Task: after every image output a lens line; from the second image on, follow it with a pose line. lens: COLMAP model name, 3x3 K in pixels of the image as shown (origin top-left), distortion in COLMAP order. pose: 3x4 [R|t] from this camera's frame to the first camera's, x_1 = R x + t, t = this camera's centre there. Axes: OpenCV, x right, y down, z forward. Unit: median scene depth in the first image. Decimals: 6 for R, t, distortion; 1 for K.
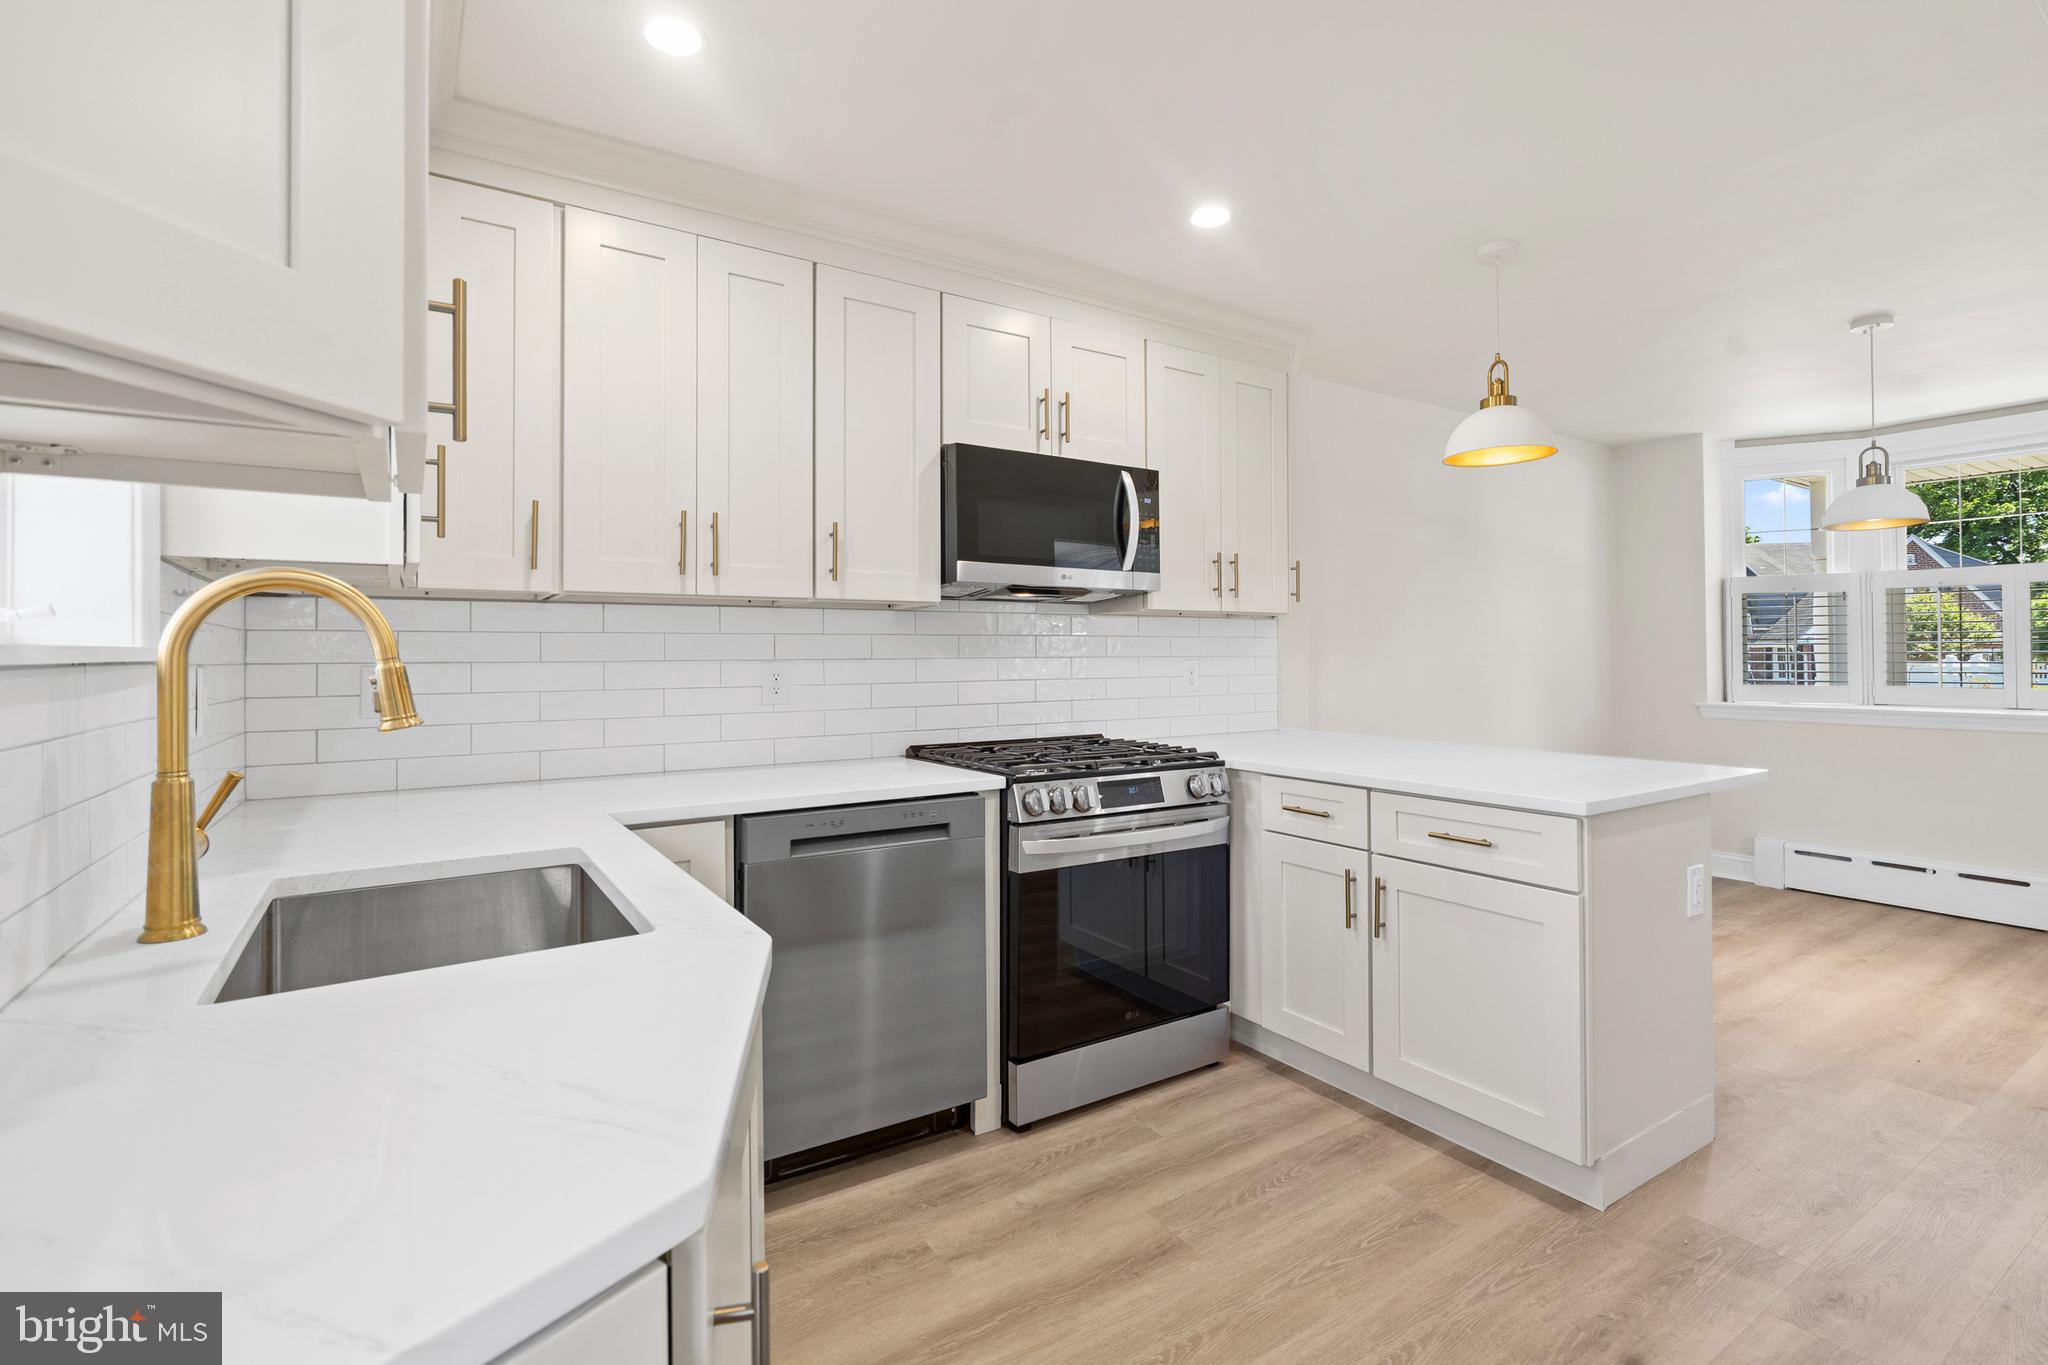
lens RADIAL K [[934.0, 0, 1021.0], [0, 934.0, 650.4], [0, 0, 1]] dist [-0.000818, 0.000577]
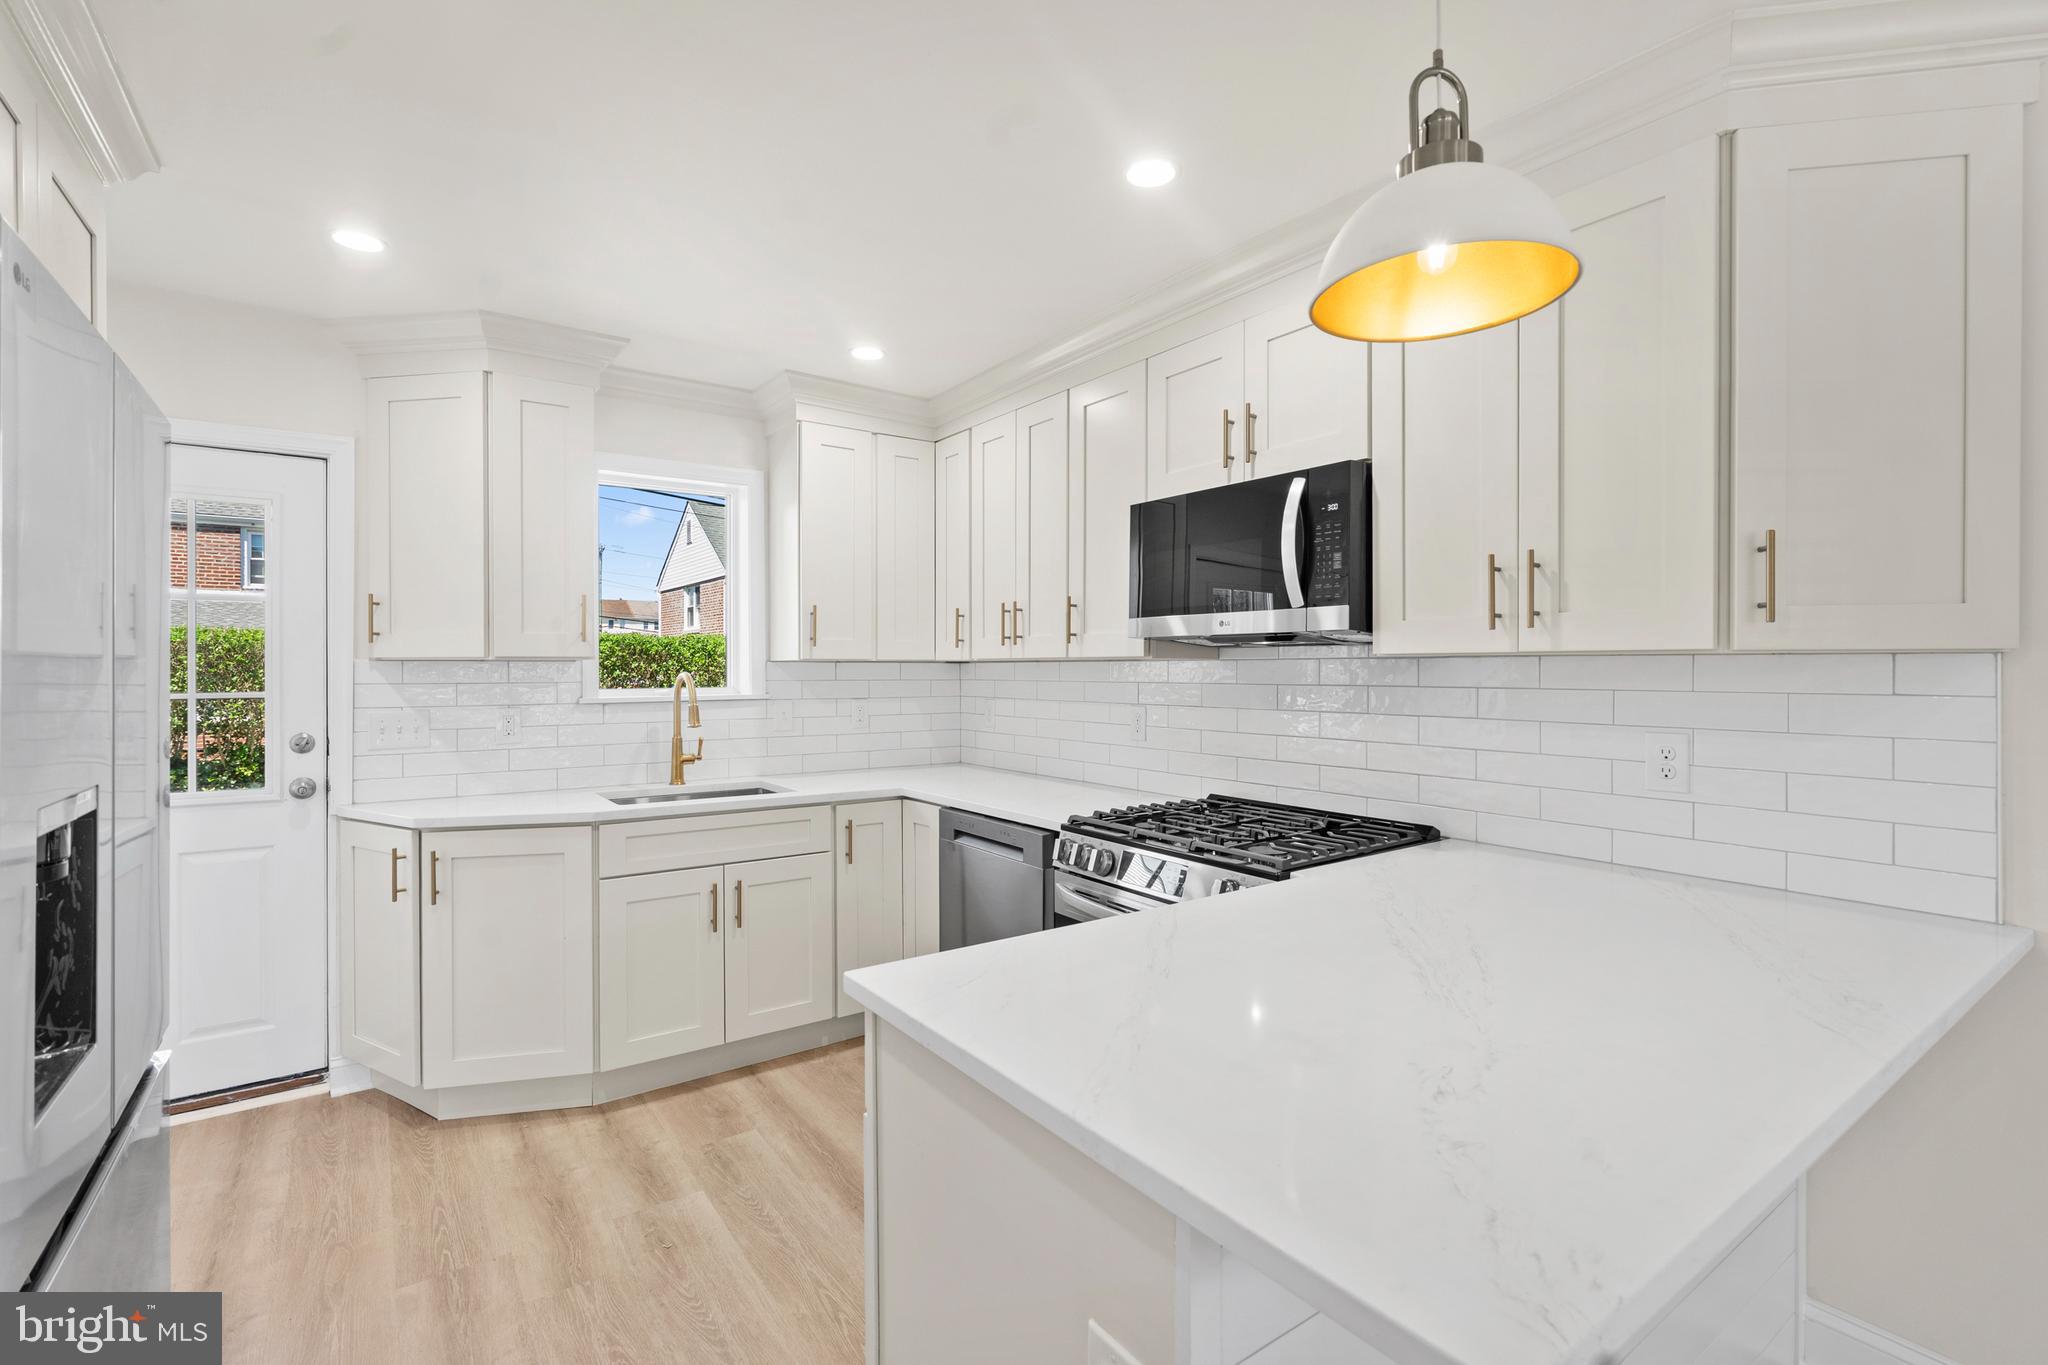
lens RADIAL K [[932.1, 0, 1025.1], [0, 932.1, 670.1], [0, 0, 1]] dist [-0.001148, 0.000198]
pose [[0.040878, 0.007694, -0.999135, 0.929677], [0.009300, 0.999924, 0.008081, -0.044775], [0.999121, -0.009622, 0.040804, 0.795834]]
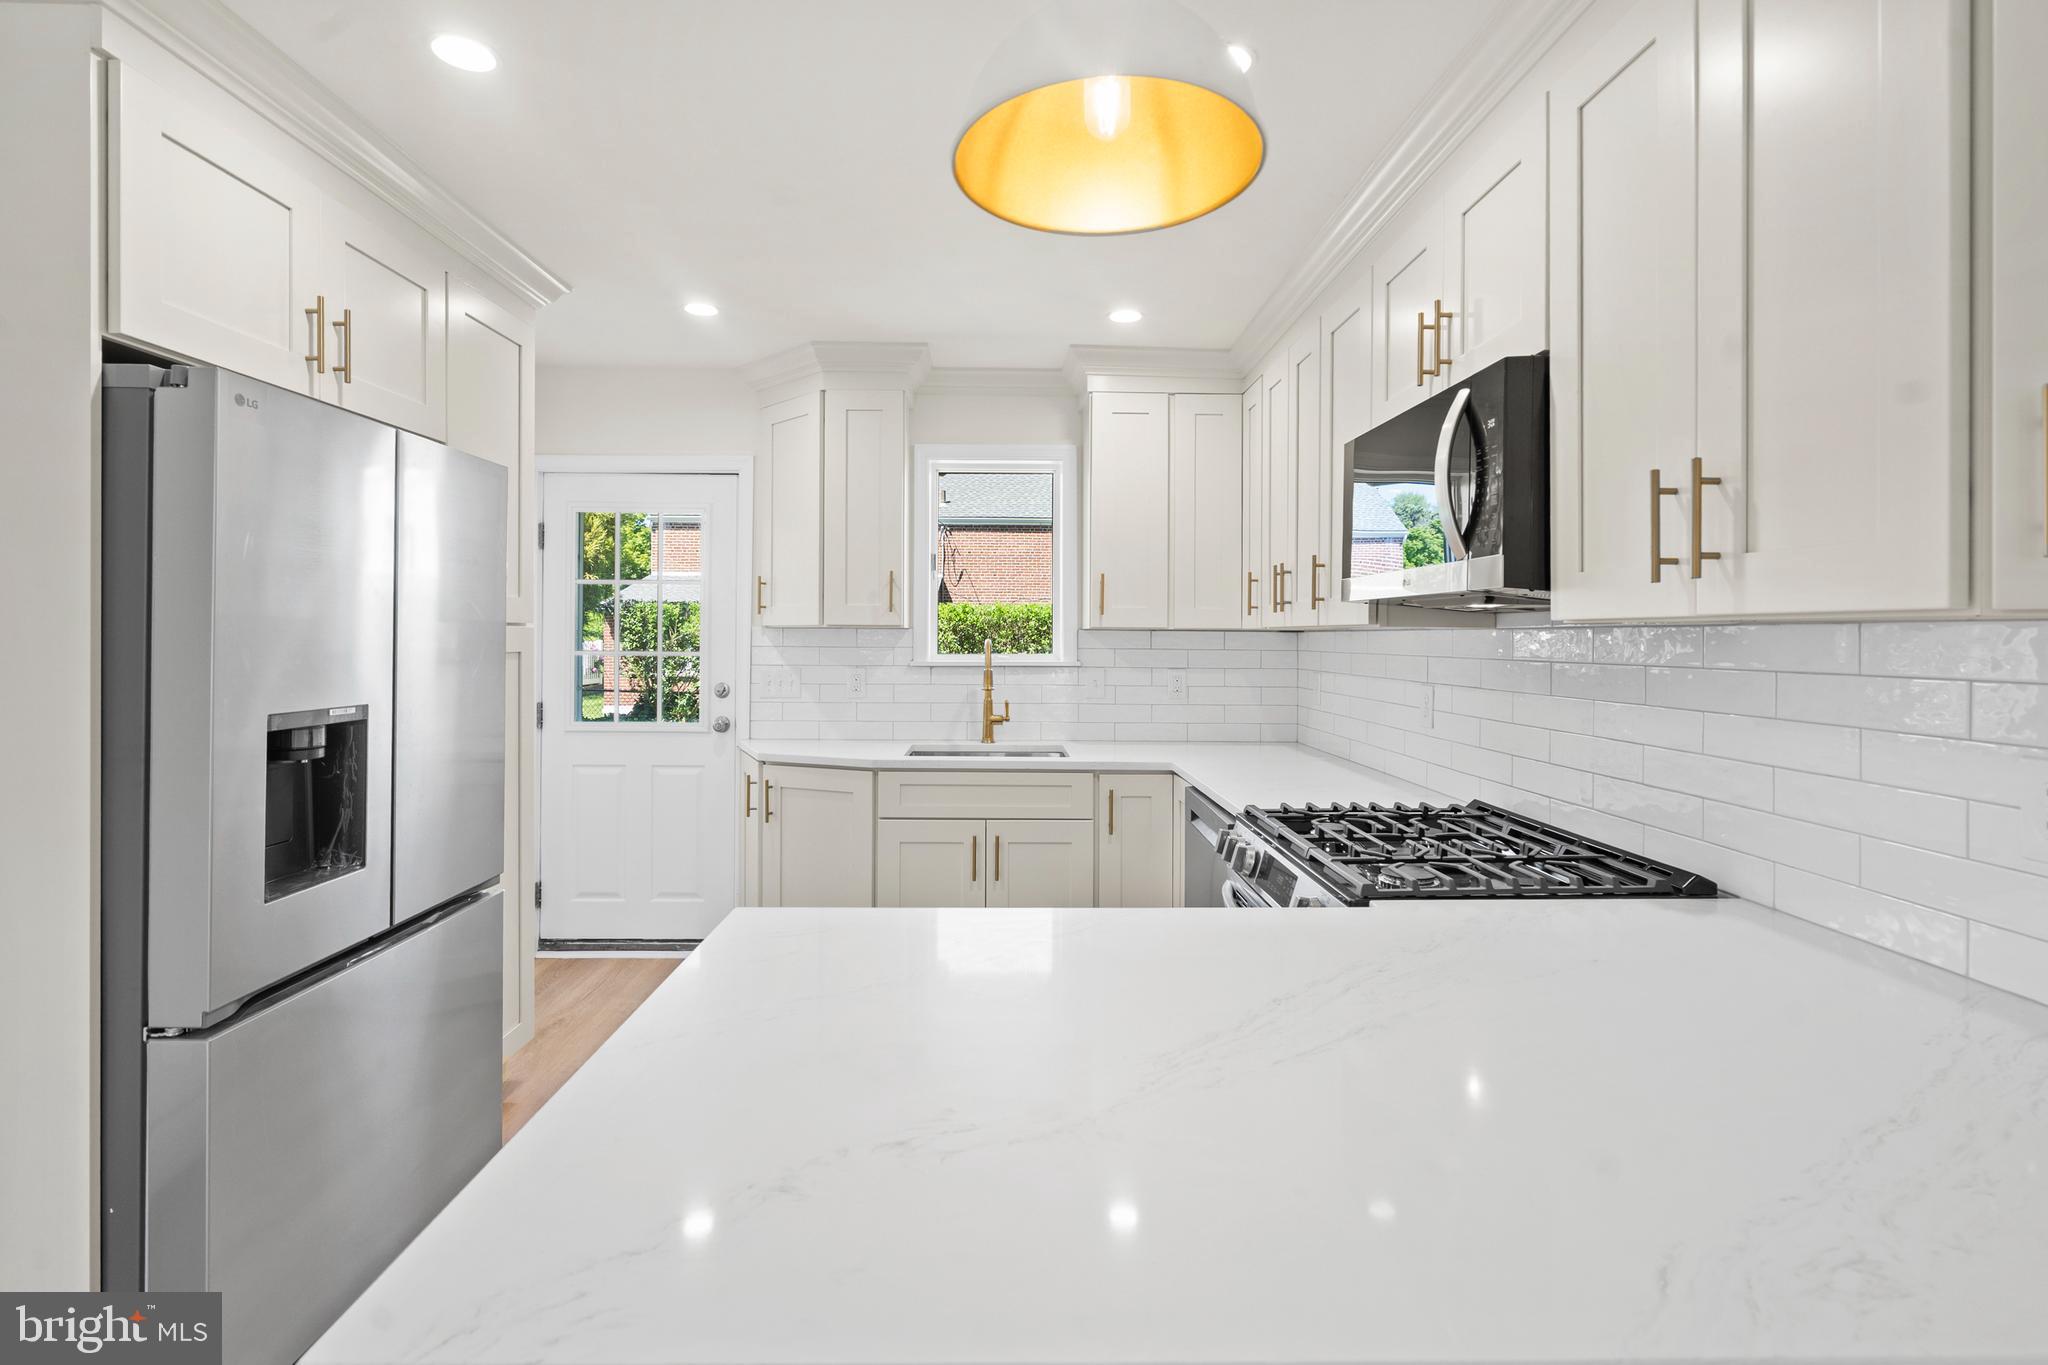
lens RADIAL K [[957.7, 0, 1007.8], [0, 957.7, 635.2], [0, 0, 1]] dist [-0.001289, 0.000301]
pose [[-0.535266, 0.001282, -0.844683, 0.824011], [0.003906, 0.999992, -0.000957, -0.040809], [0.844675, -0.003812, -0.535266, 1.155848]]
